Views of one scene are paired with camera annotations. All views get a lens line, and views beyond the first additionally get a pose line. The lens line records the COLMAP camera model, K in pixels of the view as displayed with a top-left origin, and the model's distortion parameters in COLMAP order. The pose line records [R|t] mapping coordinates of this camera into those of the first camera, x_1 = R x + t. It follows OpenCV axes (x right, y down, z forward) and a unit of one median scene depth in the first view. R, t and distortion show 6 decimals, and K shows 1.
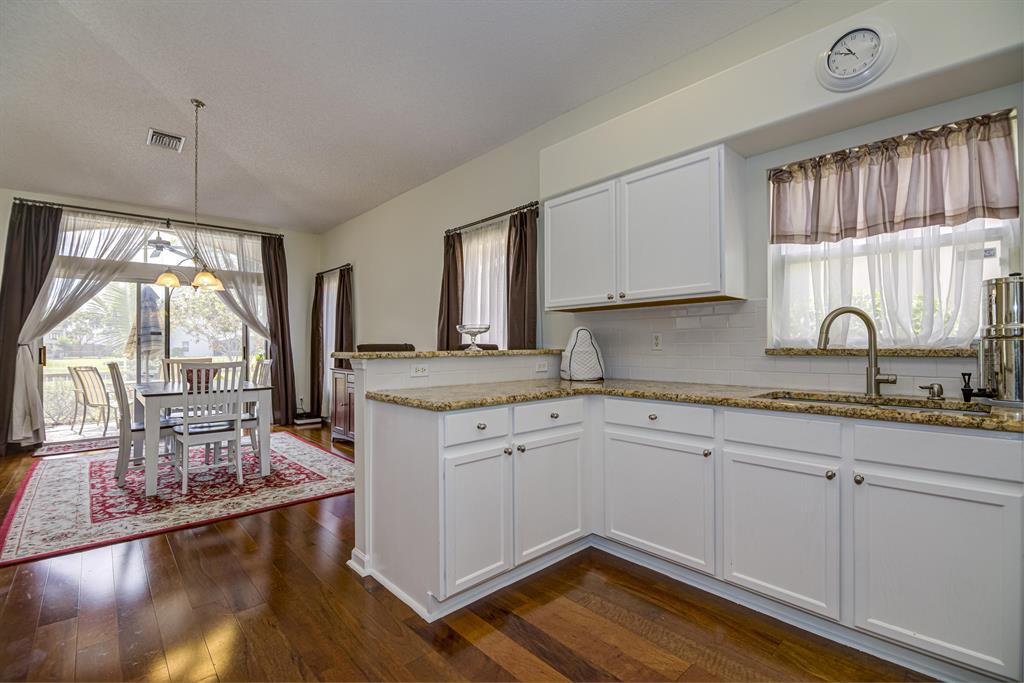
lens RADIAL K [[454.5, 0, 507.2], [0, 454.5, 341.7], [0, 0, 1]] dist [-0.007571, -0.007456]
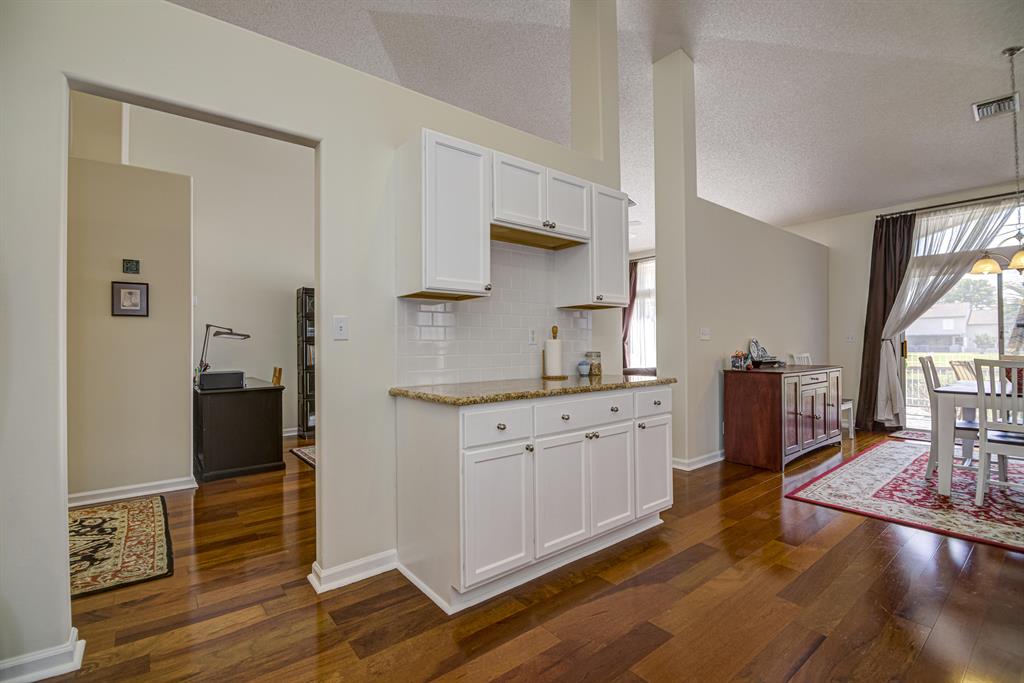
lens RADIAL K [[454.5, 0, 507.2], [0, 454.5, 341.7], [0, 0, 1]] dist [-0.007571, -0.007456]
pose [[-0.072264, -0.000299, -0.997385, 0.229722], [0.014471, 0.999894, -0.001349, -0.000328], [0.997281, -0.014531, -0.072252, 0.132413]]
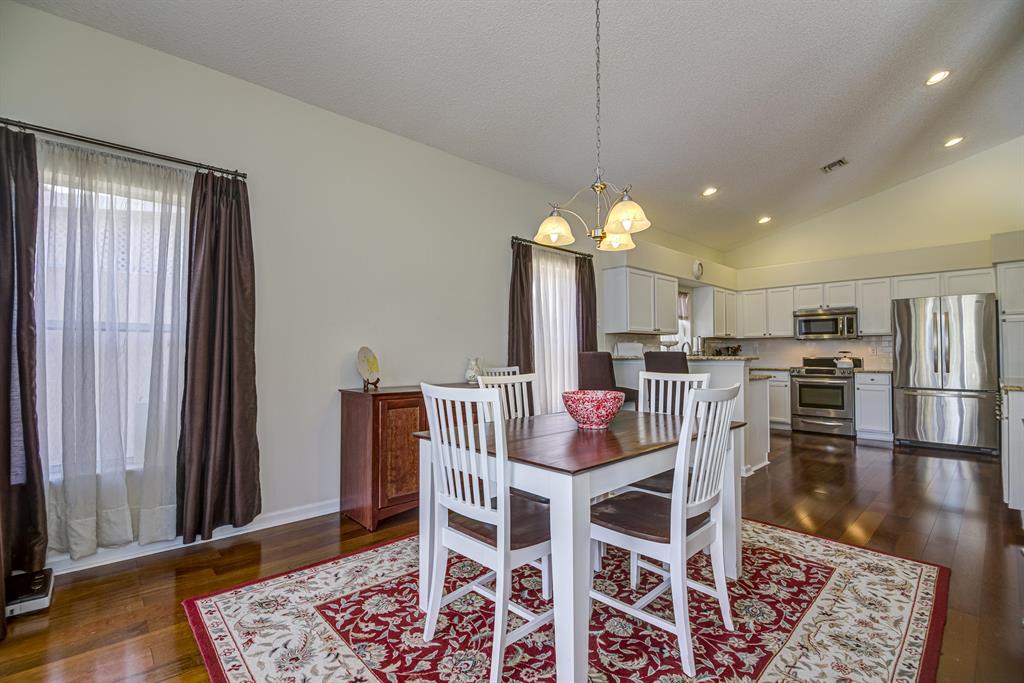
lens RADIAL K [[454.5, 0, 507.2], [0, 454.5, 341.7], [0, 0, 1]] dist [-0.007571, -0.007456]
pose [[0.002066, 0.029992, 0.999548, -1.434377], [-0.006711, 0.999528, -0.029978, 0.016740], [-0.999975, -0.006646, 0.002266, 1.302188]]
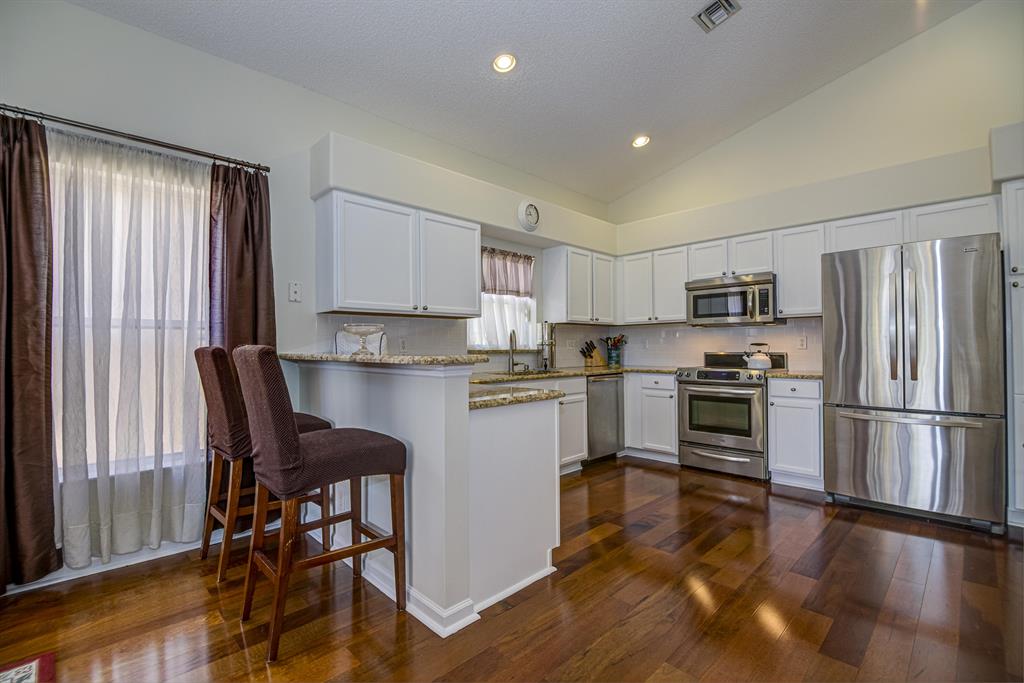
lens RADIAL K [[454.5, 0, 507.2], [0, 454.5, 341.7], [0, 0, 1]] dist [-0.007571, -0.007456]
pose [[-0.028047, 0.016123, 0.999477, -0.760719], [-0.000463, 0.999870, -0.016142, 0.007273], [-0.999607, -0.000916, -0.028036, 0.626664]]
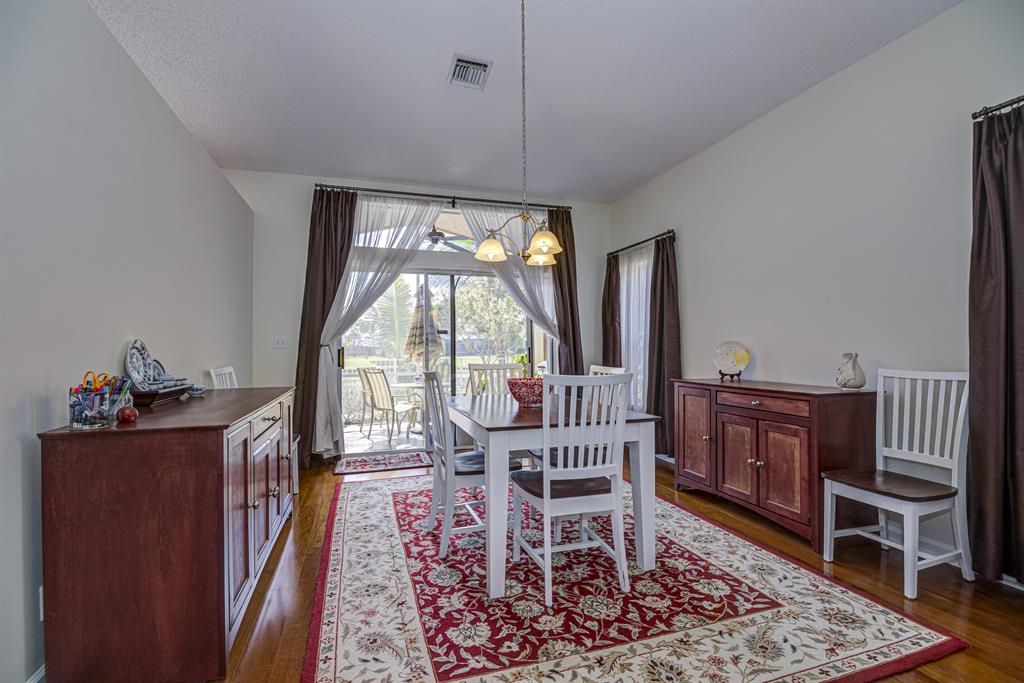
lens RADIAL K [[454.5, 0, 507.2], [0, 454.5, 341.7], [0, 0, 1]] dist [-0.007571, -0.007456]
pose [[0.907702, -0.006556, -0.419565, -0.510388], [0.005708, 0.999978, -0.003276, 0.005318], [0.419577, 0.000578, 0.907719, 0.448308]]
